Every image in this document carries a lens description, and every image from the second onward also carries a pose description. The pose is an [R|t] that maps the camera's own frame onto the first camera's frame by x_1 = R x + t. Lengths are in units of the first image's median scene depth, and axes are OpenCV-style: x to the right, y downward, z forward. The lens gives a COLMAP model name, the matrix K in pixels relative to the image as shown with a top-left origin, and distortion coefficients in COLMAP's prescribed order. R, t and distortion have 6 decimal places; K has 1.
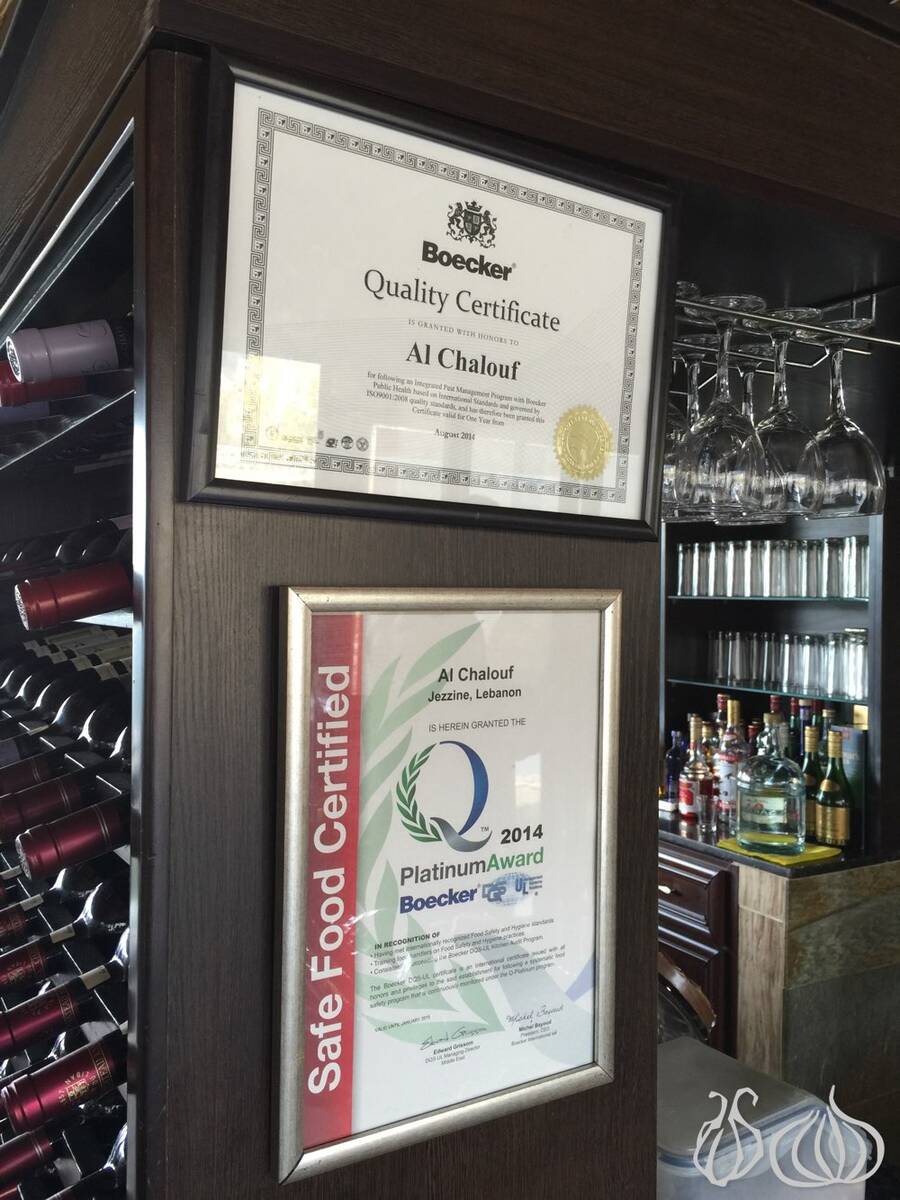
lens RADIAL K [[1038.1, 0, 455.4], [0, 1038.1, 600.4], [0, 0, 1]] dist [0.084702, -0.115109]
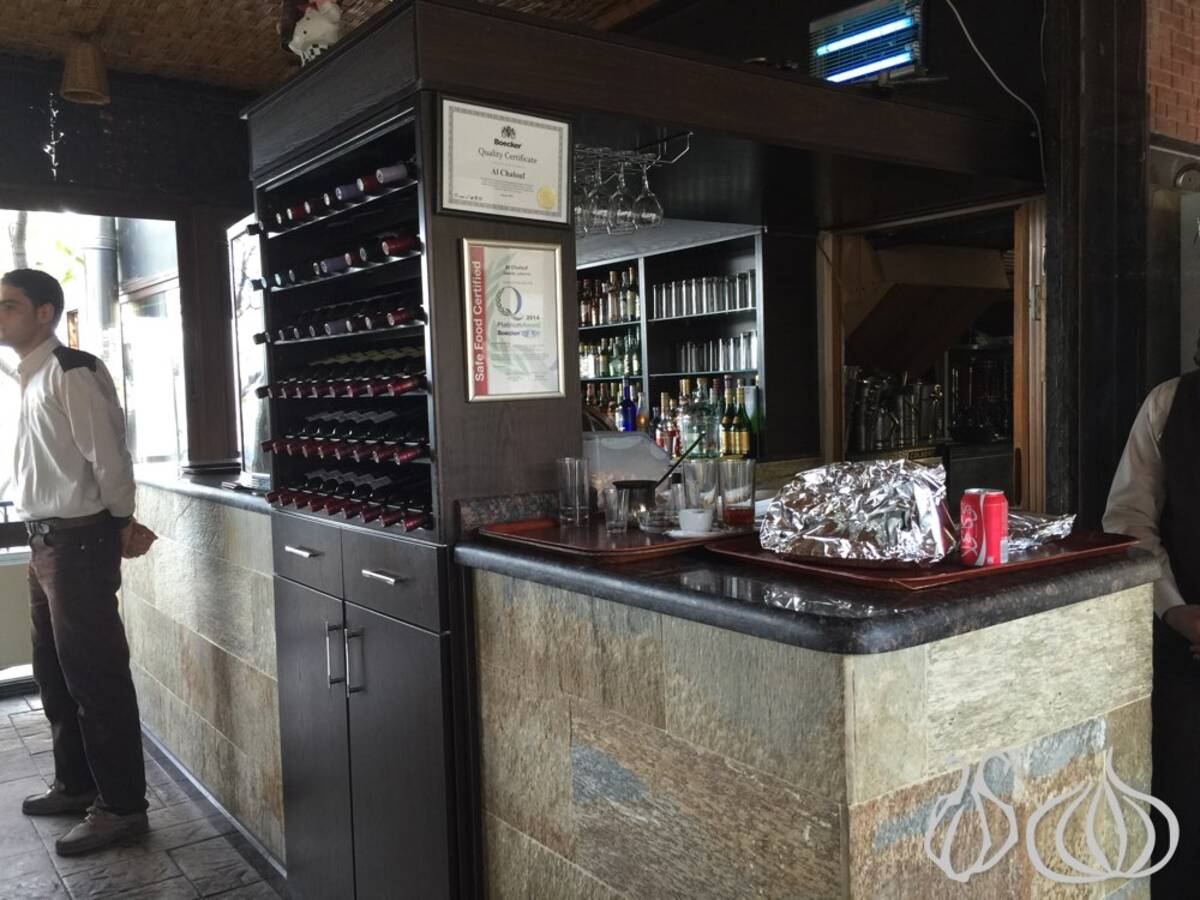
lens RADIAL K [[1038.1, 0, 587.5], [0, 1038.1, 446.9], [0, 0, 1]] dist [0.084702, -0.115109]
pose [[0.995986, -0.049024, 0.074888, -0.032215], [0.045857, 0.998003, 0.043437, 0.511161], [-0.076868, -0.039829, 0.996245, -2.386200]]
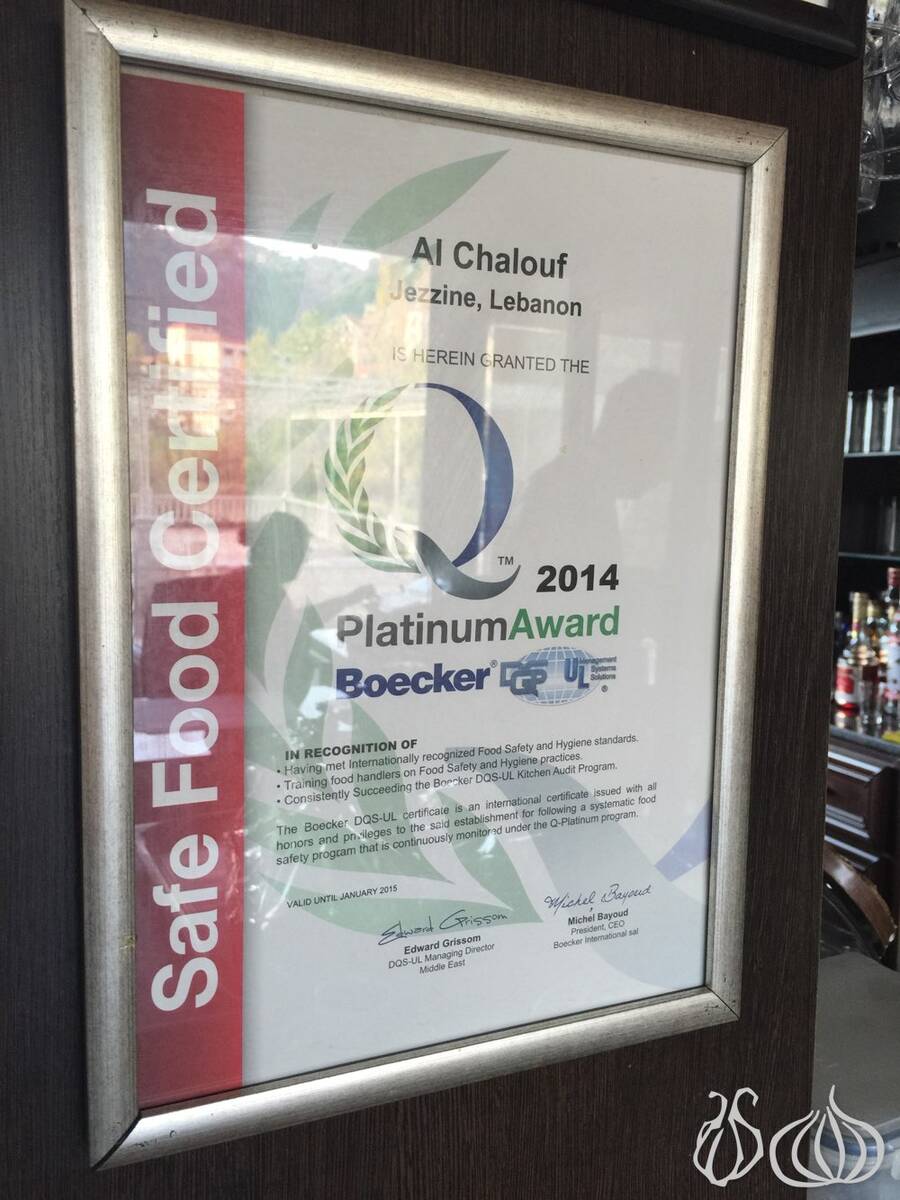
lens RADIAL K [[1038.1, 0, 454.1], [0, 1038.1, 603.5], [0, 0, 1]] dist [0.084702, -0.115109]
pose [[0.990581, 0.018190, -0.135714, 0.075080], [-0.005999, 0.995951, 0.089700, 0.193269], [0.136796, -0.088041, 0.986679, 0.463427]]
